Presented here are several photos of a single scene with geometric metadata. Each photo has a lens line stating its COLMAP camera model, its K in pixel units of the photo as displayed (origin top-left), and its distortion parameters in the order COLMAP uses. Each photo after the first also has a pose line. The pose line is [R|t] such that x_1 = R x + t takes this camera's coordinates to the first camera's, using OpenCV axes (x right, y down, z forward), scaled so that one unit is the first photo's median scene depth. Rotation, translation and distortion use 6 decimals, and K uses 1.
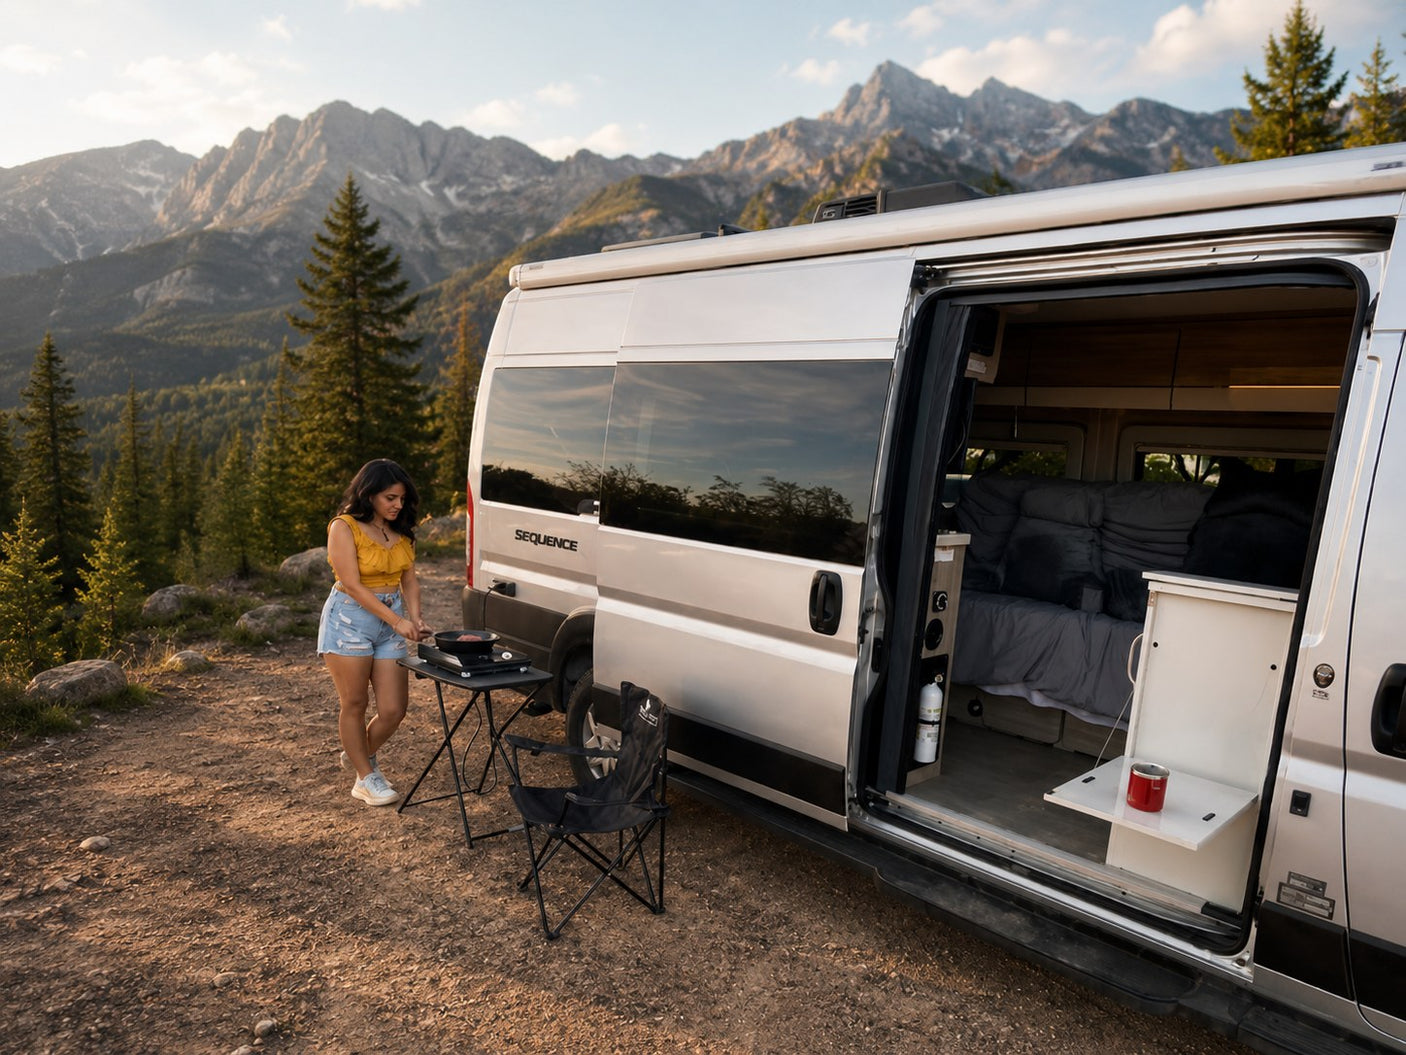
lens RADIAL K [[889.5, 0, 807.7], [0, 889.5, 620.4], [0, 0, 1]] dist [0.057086, -0.000037]
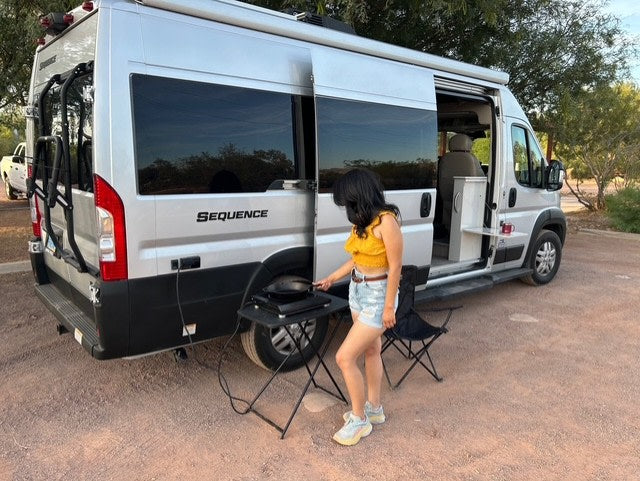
lens RADIAL K [[482.0, 0, 319.2], [0, 482.0, 241.5], [0, 0, 1]] dist [0.005633, 0.005362]
pose [[0.163989, -0.240700, 0.956646, -1.108804], [0.154923, 0.964024, 0.216000, -0.213898], [-0.974221, 0.112785, 0.195379, 0.831855]]
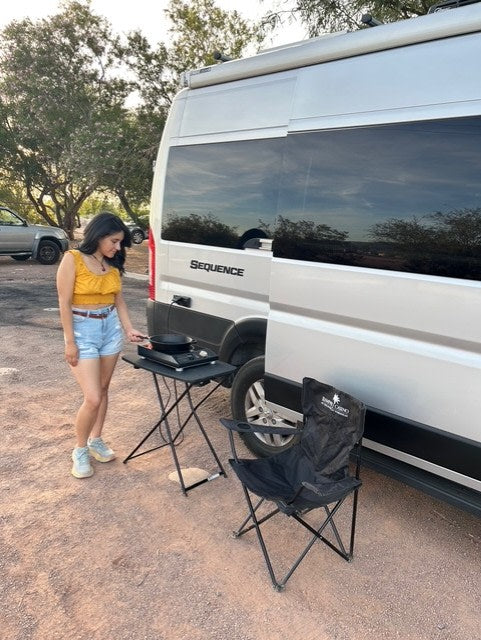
lens RADIAL K [[482.0, 0, 236.9], [0, 482.0, 310.6], [0, 0, 1]] dist [0.005633, 0.005362]
pose [[0.998482, -0.017468, -0.052228, -0.250958], [0.018525, 0.999632, 0.019823, -0.042132], [0.051863, -0.020761, 0.998438, 0.271340]]
